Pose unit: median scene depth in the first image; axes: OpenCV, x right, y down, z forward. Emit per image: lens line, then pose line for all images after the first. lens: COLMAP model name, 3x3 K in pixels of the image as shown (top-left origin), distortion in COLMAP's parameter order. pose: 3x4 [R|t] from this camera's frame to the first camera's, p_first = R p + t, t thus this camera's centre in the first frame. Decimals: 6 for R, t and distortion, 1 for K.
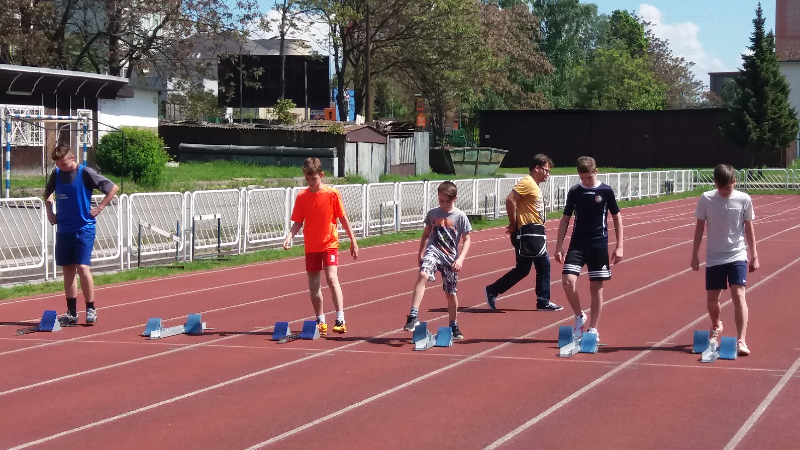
lens RADIAL K [[2096.4, 0, 406.9], [0, 2096.4, 218.6], [0, 0, 1]] dist [0.383184, 0.000000]
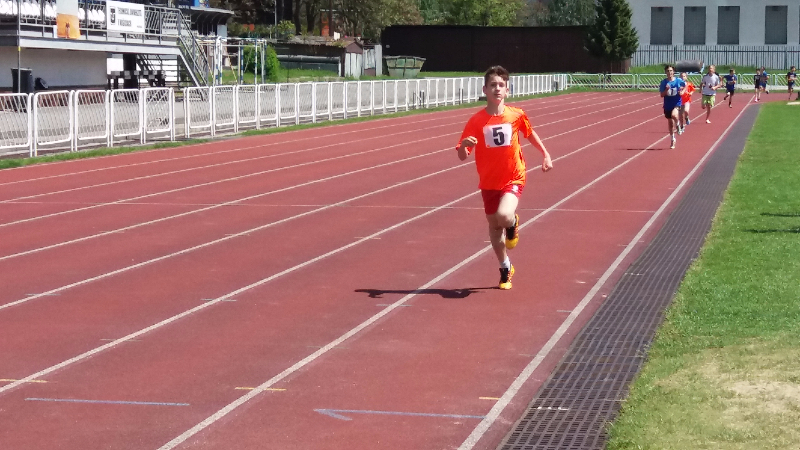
lens RADIAL K [[2116.0, 0, 400.0], [0, 2116.0, 225.9], [0, 0, 1]] dist [0.654028, 0.000000]
pose [[0.996278, 0.004155, 0.086097, -0.102192], [-0.008307, 0.998816, 0.047924, 0.011190], [-0.085796, -0.048461, 0.995133, -0.424350]]
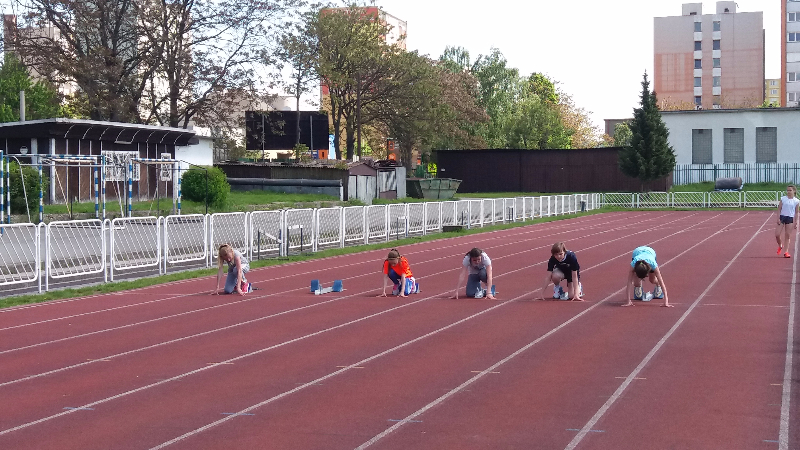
lens RADIAL K [[1626.9, 0, 412.3], [0, 1626.9, 232.9], [0, 0, 1]] dist [0.404158, 0.000000]
pose [[0.999626, -0.010040, 0.025420, -0.012927], [0.010045, 0.999950, -0.000051, 0.001361], [-0.025418, 0.000306, 0.999677, -0.053750]]
